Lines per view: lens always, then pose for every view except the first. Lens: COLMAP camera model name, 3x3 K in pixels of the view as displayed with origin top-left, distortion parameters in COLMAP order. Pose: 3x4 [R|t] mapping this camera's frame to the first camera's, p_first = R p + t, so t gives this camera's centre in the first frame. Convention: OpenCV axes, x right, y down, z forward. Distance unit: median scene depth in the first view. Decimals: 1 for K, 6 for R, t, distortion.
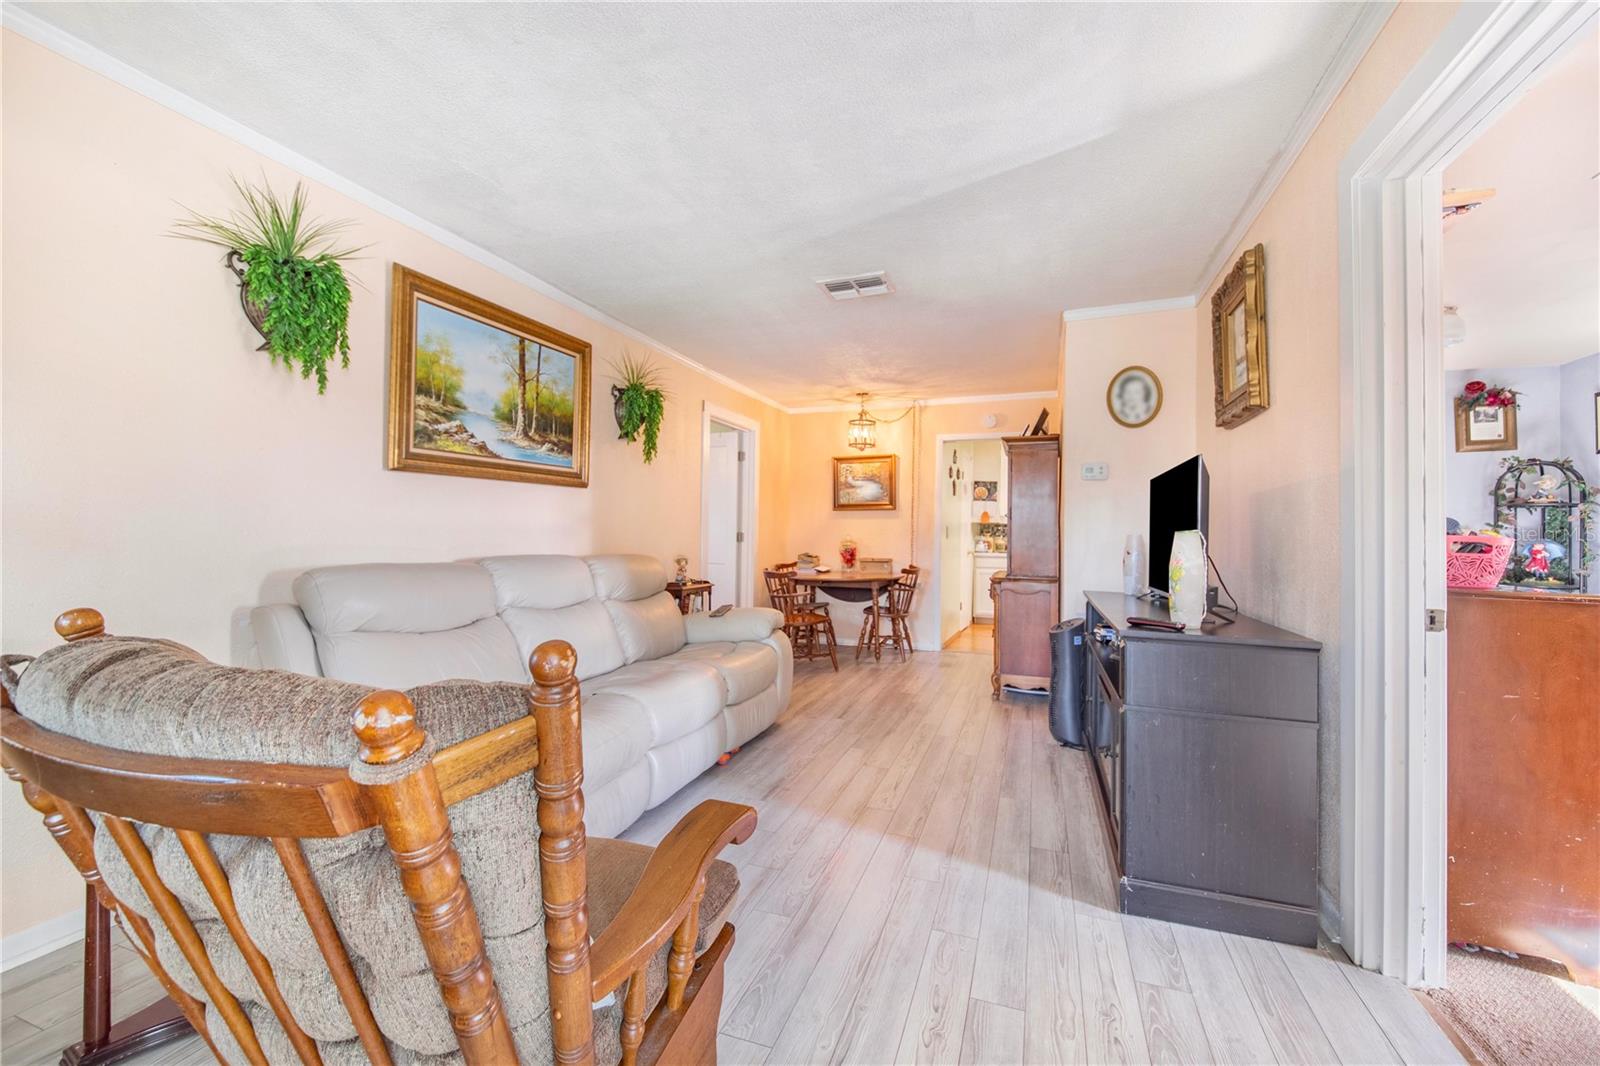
lens RADIAL K [[635.4, 0, 805.2], [0, 635.4, 524.1], [0, 0, 1]] dist [0.025344, -0.004883]
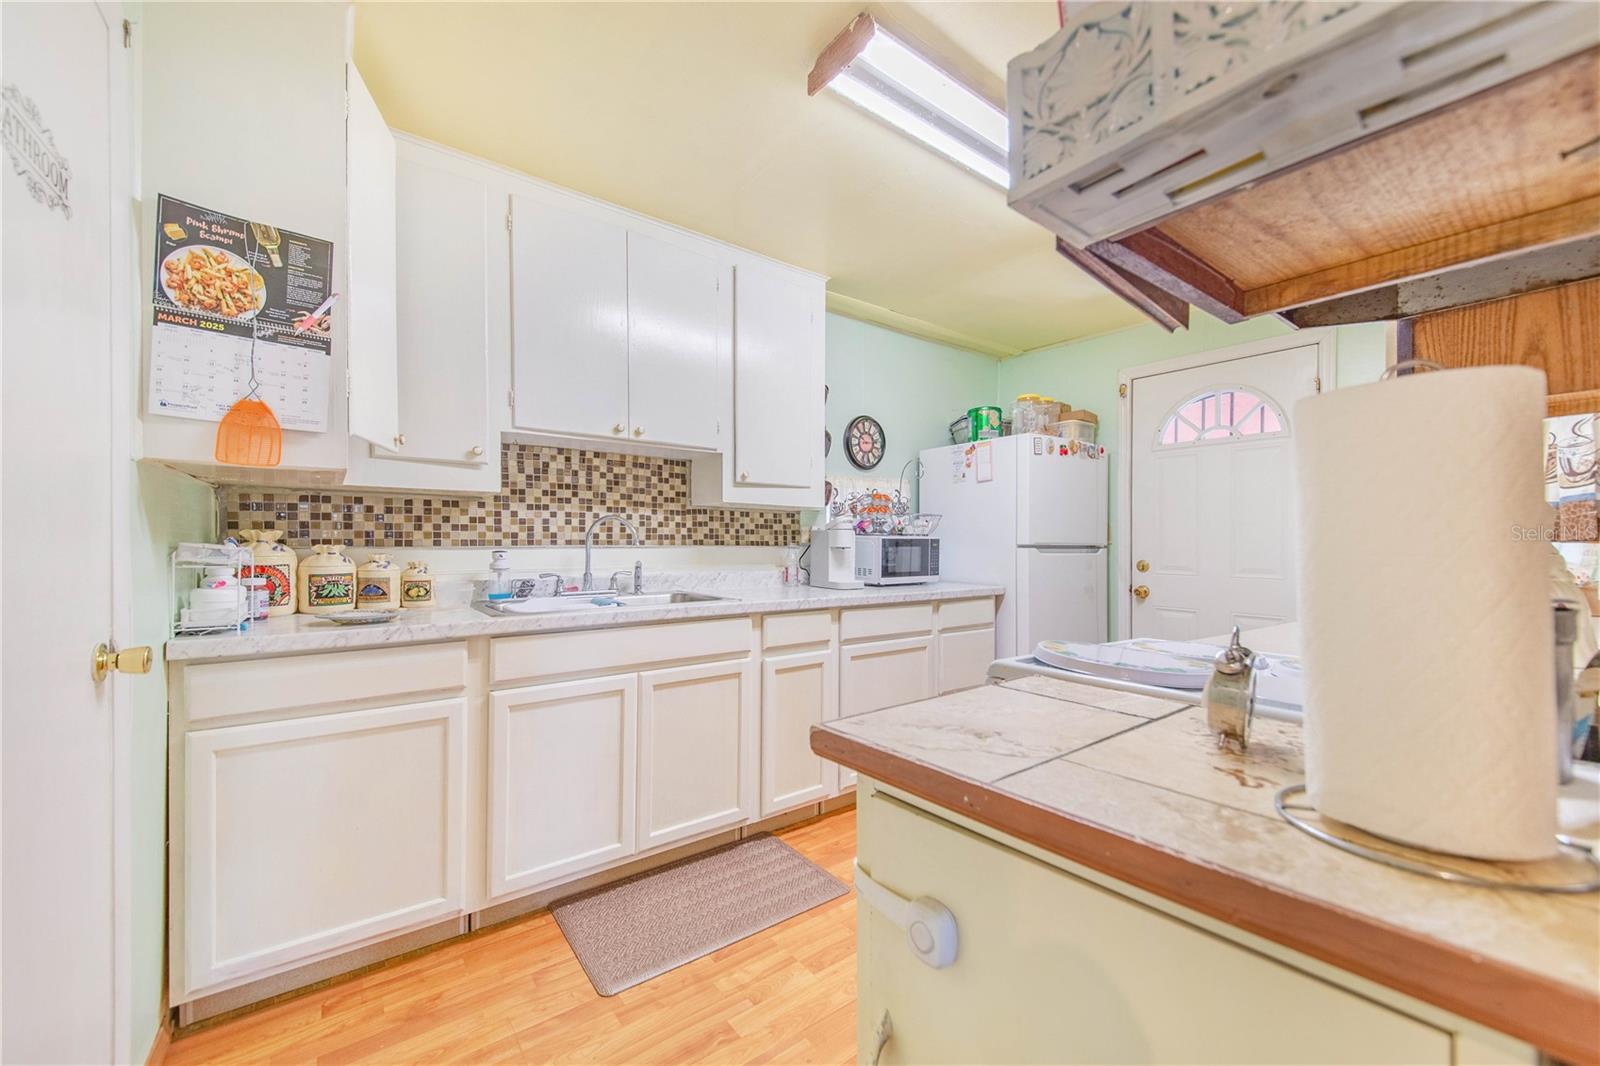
lens RADIAL K [[635.4, 0, 788.8], [0, 635.4, 541.9], [0, 0, 1]] dist [0.025344, -0.004883]
pose [[0.564211, -0.014468, 0.825504, 0.273120], [-0.007982, 0.999704, 0.022976, 0.016067], [-0.825592, -0.019552, 0.563928, 0.968013]]
